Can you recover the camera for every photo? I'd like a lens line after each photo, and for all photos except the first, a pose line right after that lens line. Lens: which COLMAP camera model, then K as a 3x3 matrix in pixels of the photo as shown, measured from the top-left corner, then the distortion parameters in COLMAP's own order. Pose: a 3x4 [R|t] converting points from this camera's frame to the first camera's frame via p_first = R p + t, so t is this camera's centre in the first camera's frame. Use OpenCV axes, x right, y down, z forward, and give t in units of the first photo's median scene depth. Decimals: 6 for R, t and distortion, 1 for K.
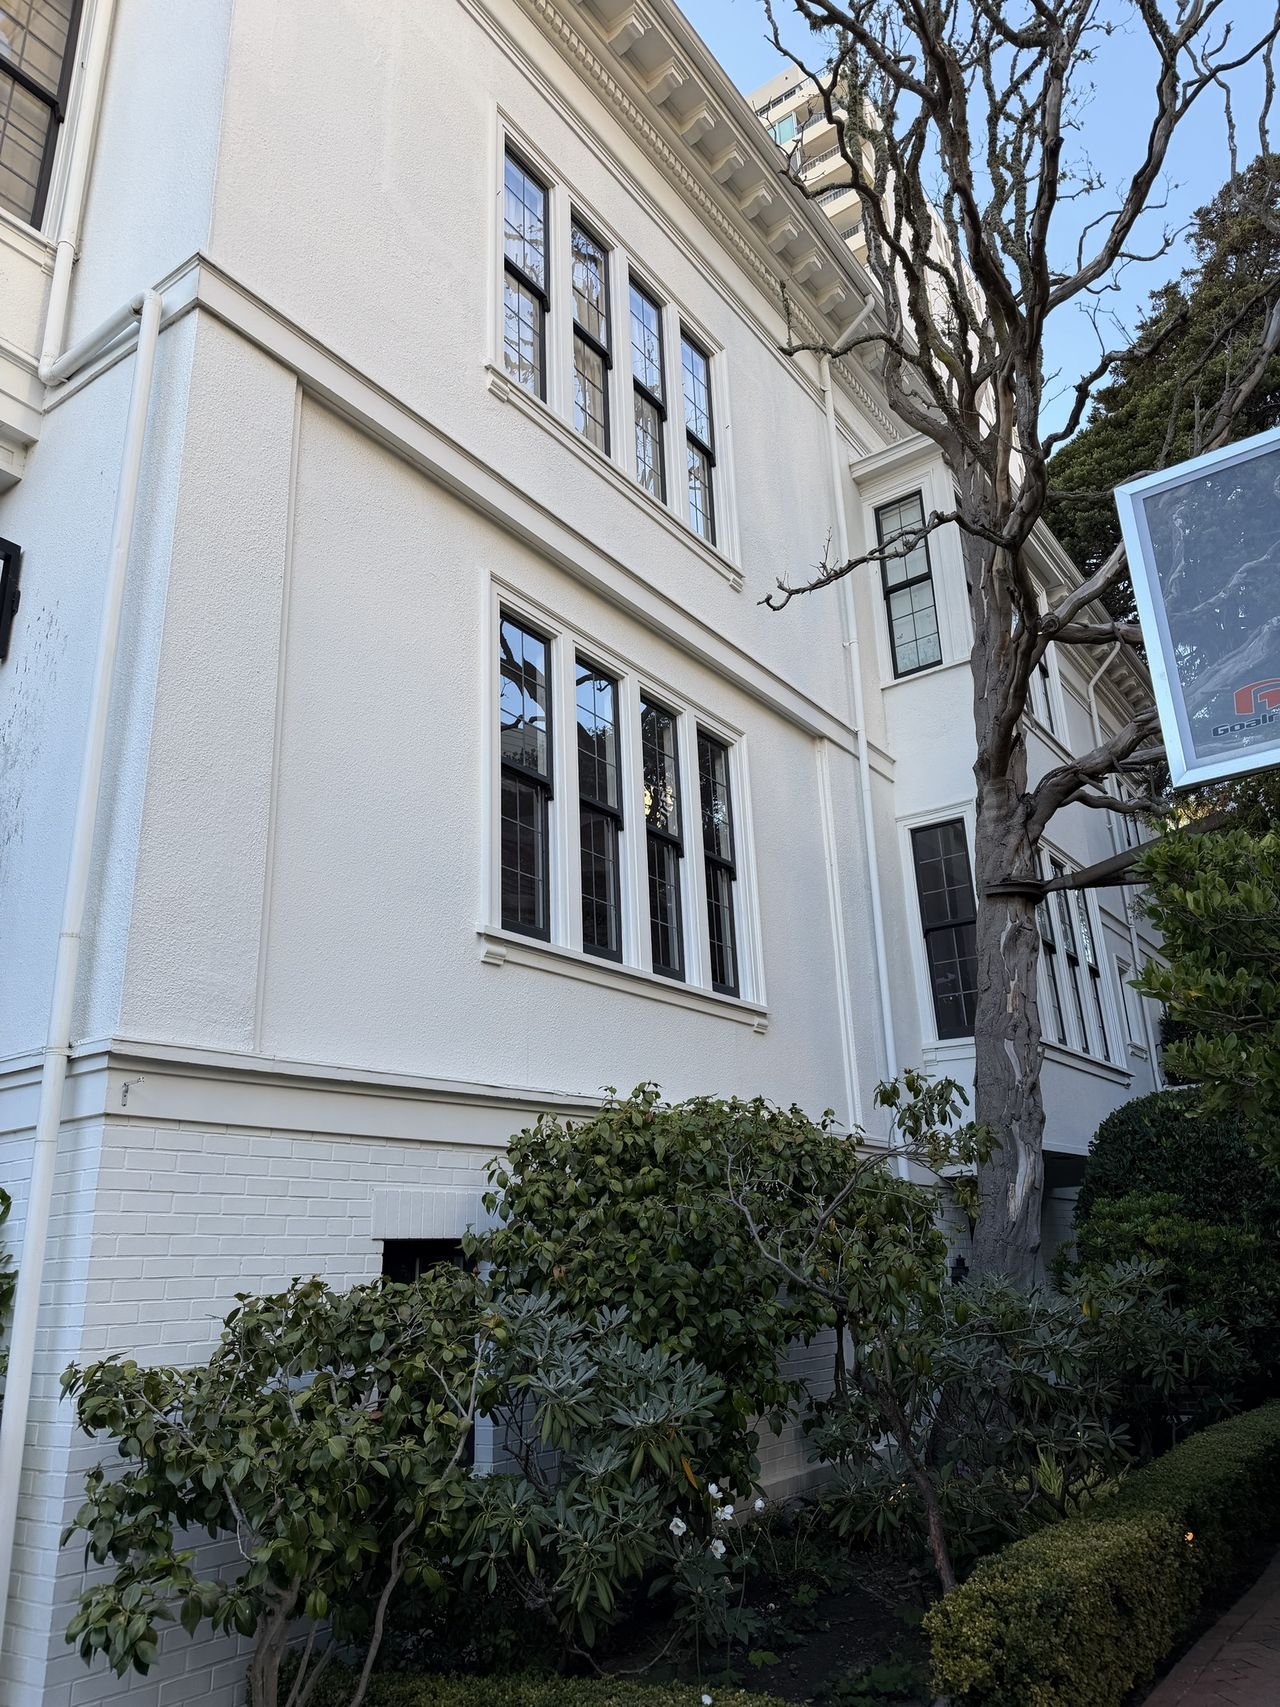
lens RADIAL K [[1199.3, 0, 644.7], [0, 1199.3, 861.6], [0, 0, 1]] dist [0.027991, -0.032313]
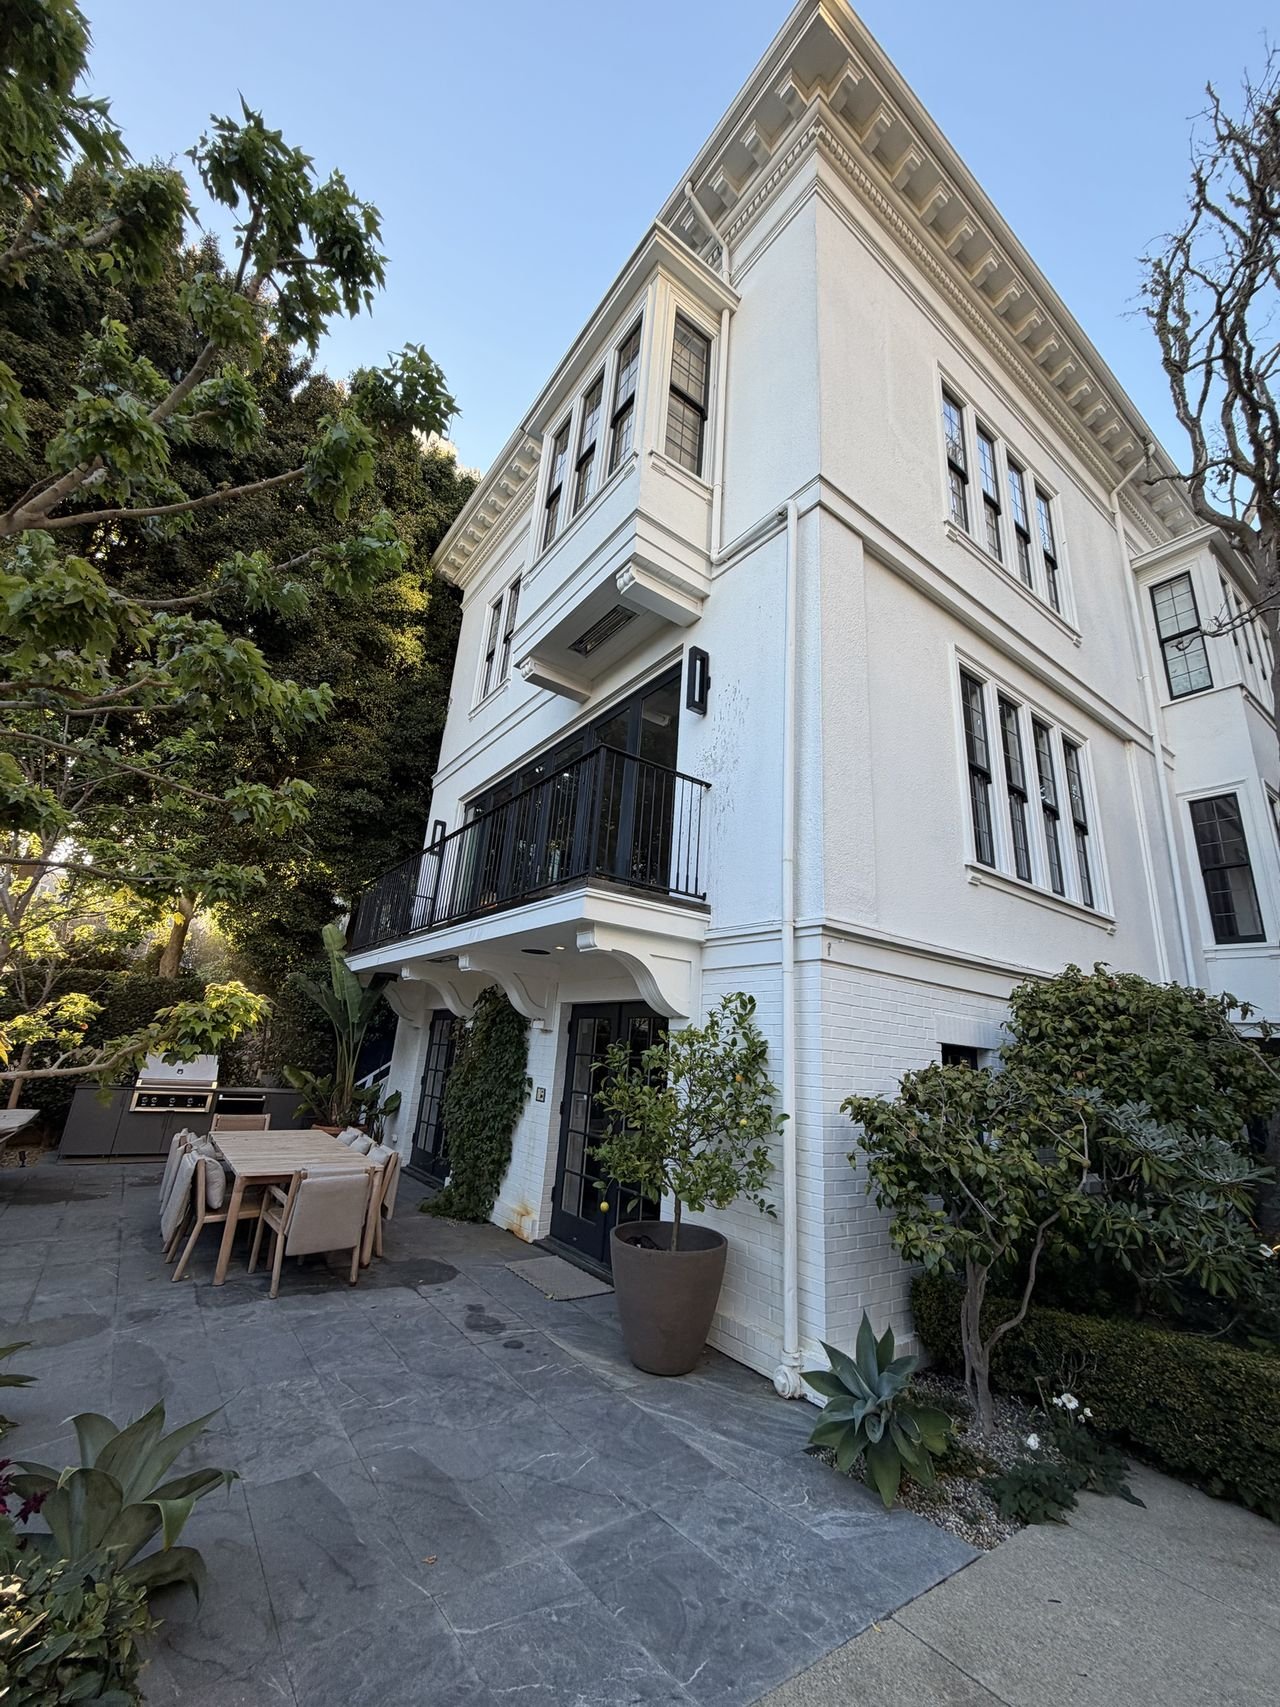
lens RADIAL K [[683.6, 0, 640.3], [0, 683.6, 847.3], [0, 0, 1]] dist [-0.000376, -0.000020]
pose [[0.944194, 0.006168, -0.329333, -0.228530], [0.002530, 0.999659, 0.025976, 0.009171], [0.329381, -0.025360, 0.943857, -0.030759]]
